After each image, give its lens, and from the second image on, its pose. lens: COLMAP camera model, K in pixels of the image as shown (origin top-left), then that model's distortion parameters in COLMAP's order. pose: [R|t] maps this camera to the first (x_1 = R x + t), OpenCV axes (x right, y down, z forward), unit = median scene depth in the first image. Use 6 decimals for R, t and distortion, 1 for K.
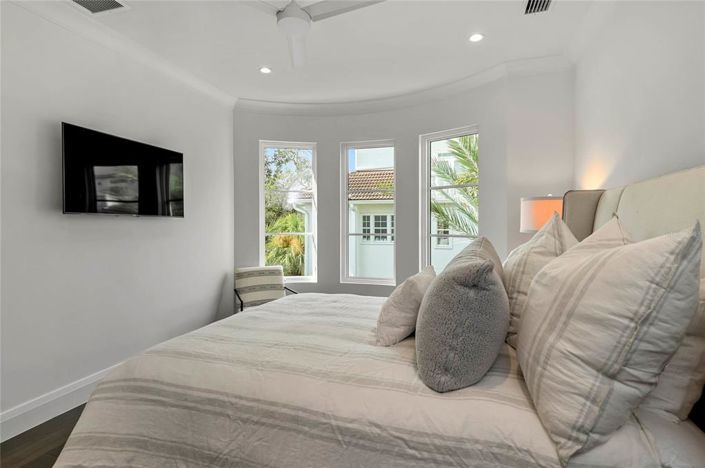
lens RADIAL K [[356.7, 0, 347.9], [0, 356.7, 233.7], [0, 0, 1]] dist [0.016770, -0.000283]
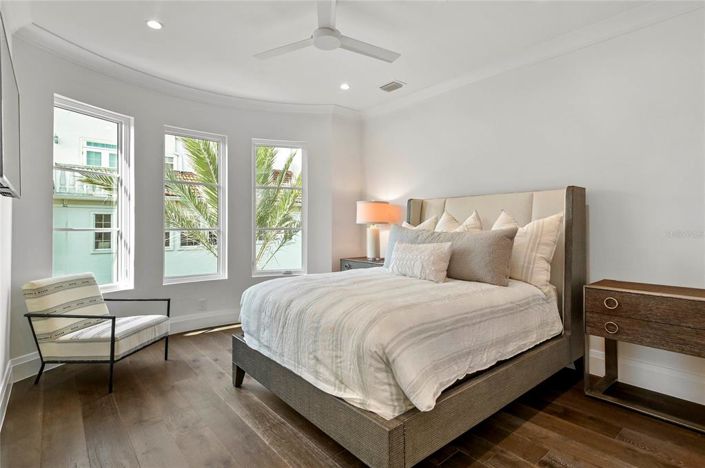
lens RADIAL K [[356.7, 0, 346.2], [0, 356.7, 231.1], [0, 0, 1]] dist [0.016770, -0.000283]
pose [[0.537408, -0.006056, 0.843301, -1.796447], [0.023203, 0.999702, -0.007607, 0.078374], [-0.843003, 0.023655, 0.537388, 0.533822]]
